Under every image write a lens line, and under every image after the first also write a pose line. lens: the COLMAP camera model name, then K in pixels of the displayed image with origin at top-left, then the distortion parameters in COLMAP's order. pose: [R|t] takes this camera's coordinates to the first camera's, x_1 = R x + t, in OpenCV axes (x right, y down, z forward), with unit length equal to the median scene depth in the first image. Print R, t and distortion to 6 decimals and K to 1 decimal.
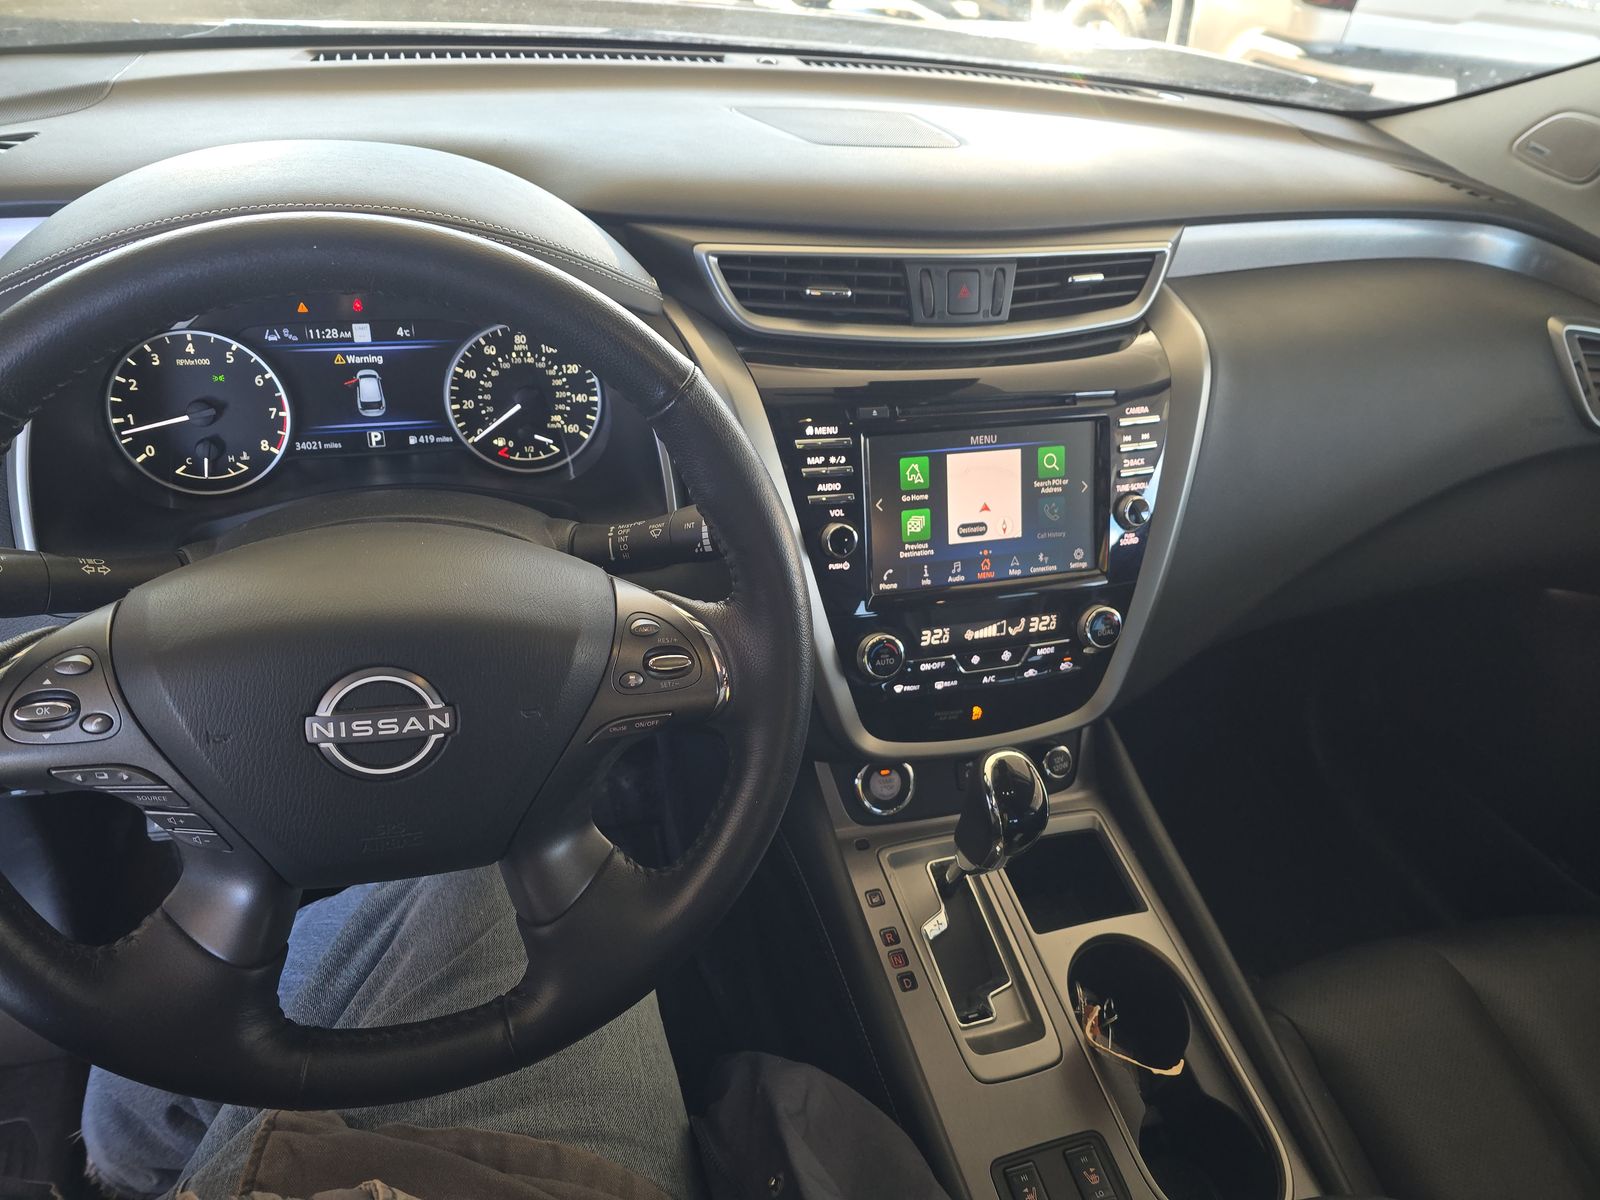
lens RADIAL K [[1069.2, 0, 800.0], [0, 1069.2, 600.0], [0, 0, 1]] dist [0.073645, -0.089270]
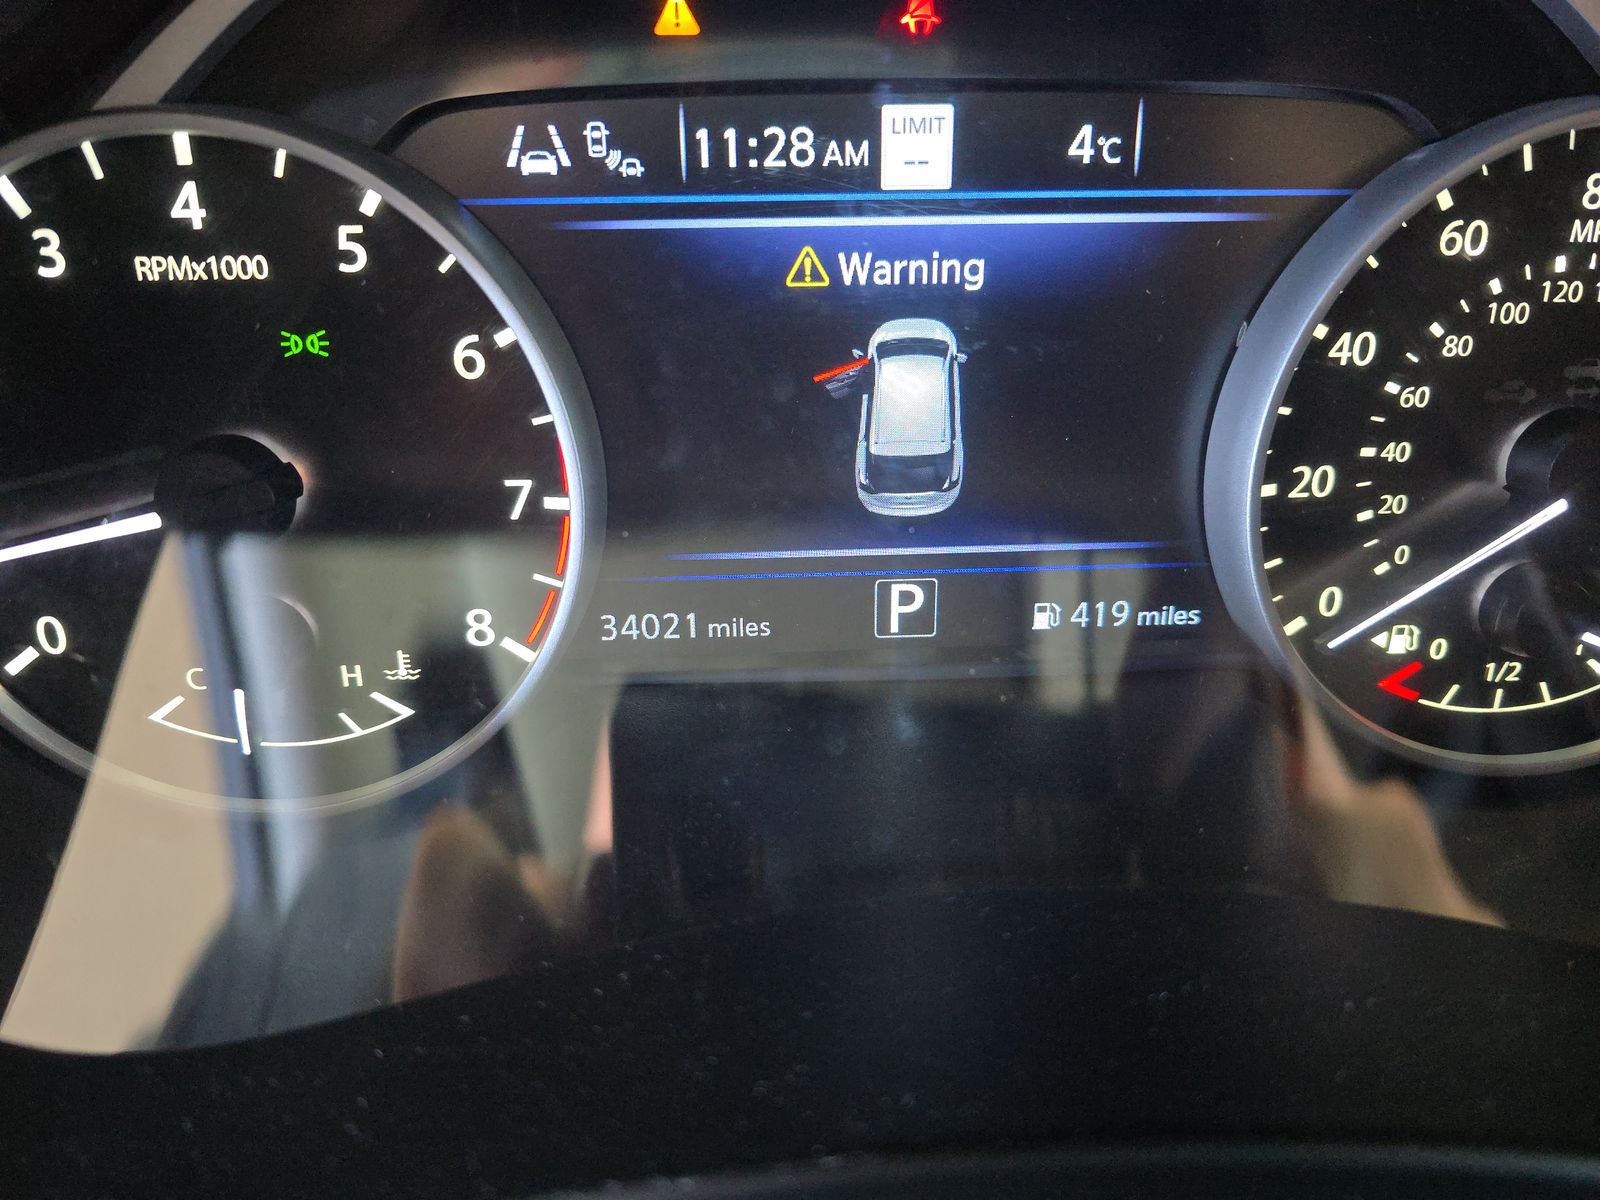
lens RADIAL K [[1066.7, 0, 800.1], [0, 1066.7, 578.5], [0, 0, 1]] dist [-0.000588, -0.029944]
pose [[0.964868, 0.088710, -0.247306, -0.368608], [-0.080929, 0.995857, 0.041473, -0.168645], [0.249961, -0.020002, 0.968049, 0.789677]]
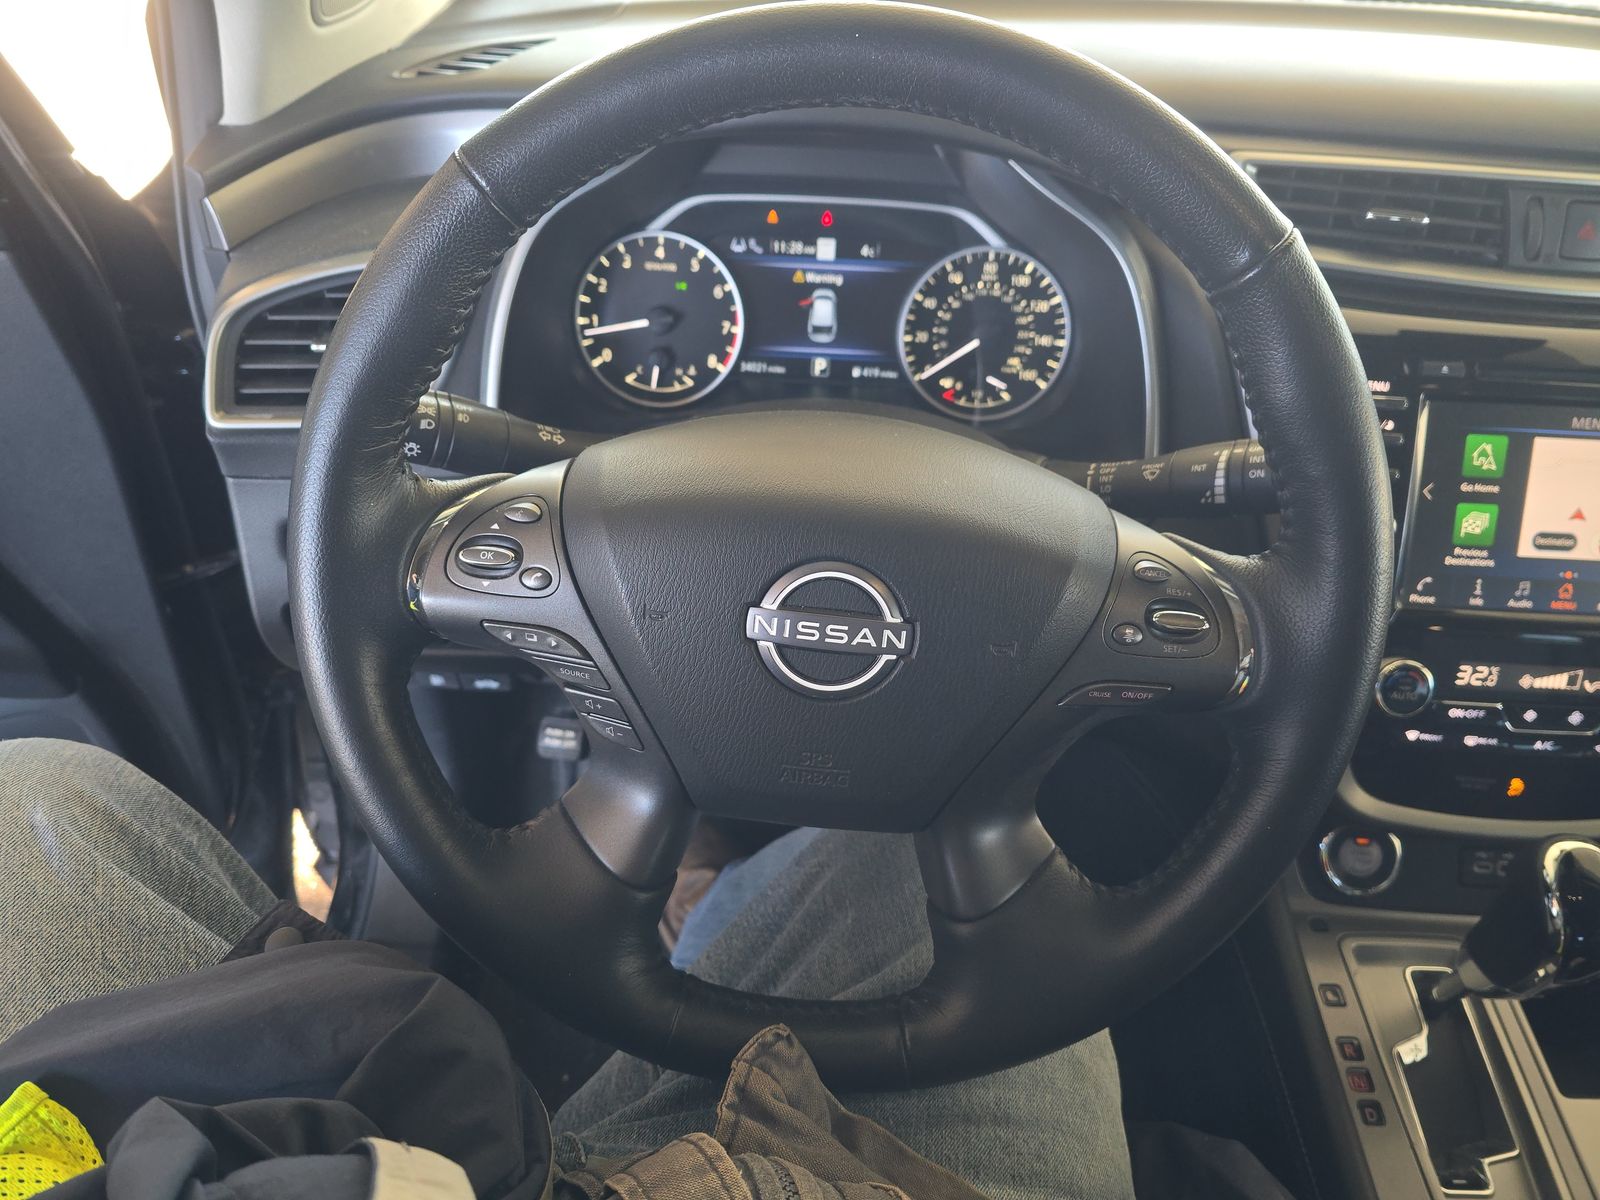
lens RADIAL K [[1063.6, 0, 801.1], [0, 1063.6, 616.0], [0, 0, 1]] dist [0.022206, -0.027596]
pose [[0.943099, 0.144800, -0.299328, -0.106842], [-0.153556, 0.988123, -0.005809, 0.072145], [0.294931, 0.051443, 0.954133, 0.139328]]
